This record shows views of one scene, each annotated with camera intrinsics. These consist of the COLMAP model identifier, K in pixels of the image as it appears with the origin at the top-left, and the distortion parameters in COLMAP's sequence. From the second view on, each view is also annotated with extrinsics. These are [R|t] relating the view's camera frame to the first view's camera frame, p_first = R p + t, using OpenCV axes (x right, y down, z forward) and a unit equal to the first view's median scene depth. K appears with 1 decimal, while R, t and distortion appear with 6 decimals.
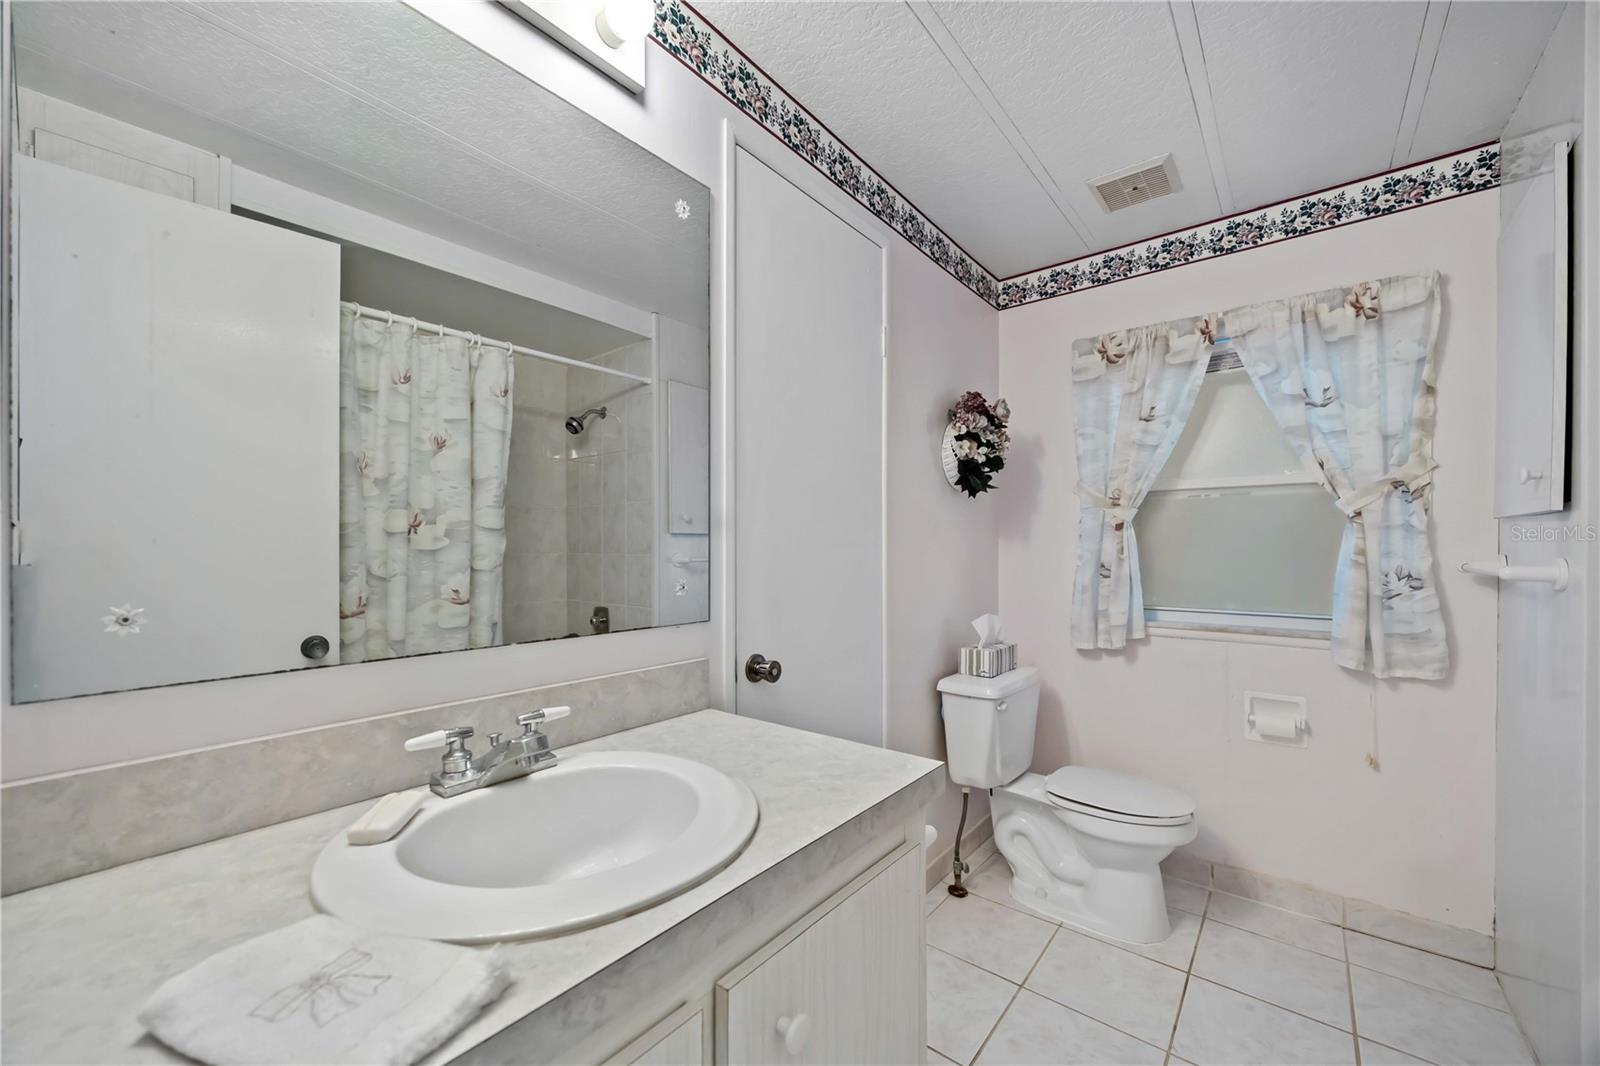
lens RADIAL K [[622.1, 0, 808.8], [0, 622.1, 546.1], [0, 0, 1]] dist [-0.001182, 0.000108]
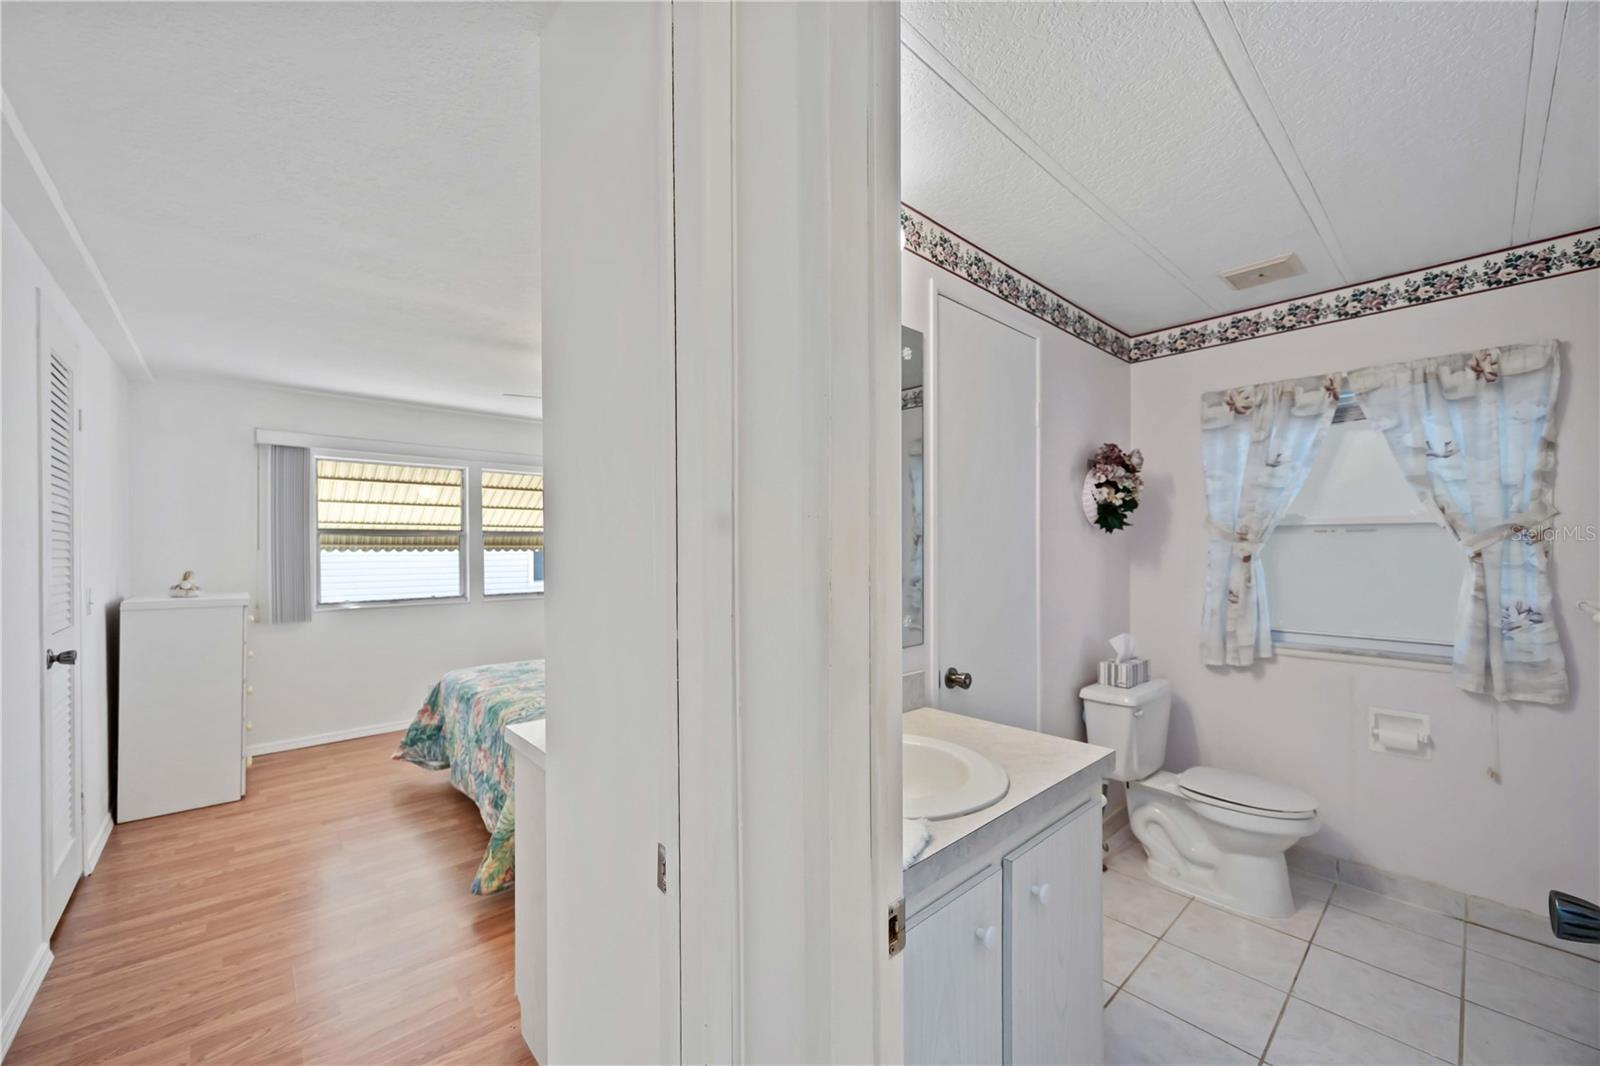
lens RADIAL K [[622.1, 0, 808.8], [0, 622.1, 546.1], [0, 0, 1]] dist [-0.001182, 0.000108]
pose [[0.988249, -0.003174, -0.152817, -0.131352], [0.003946, 0.999981, 0.004749, -0.069993], [0.152799, -0.005296, 0.988243, -0.272310]]
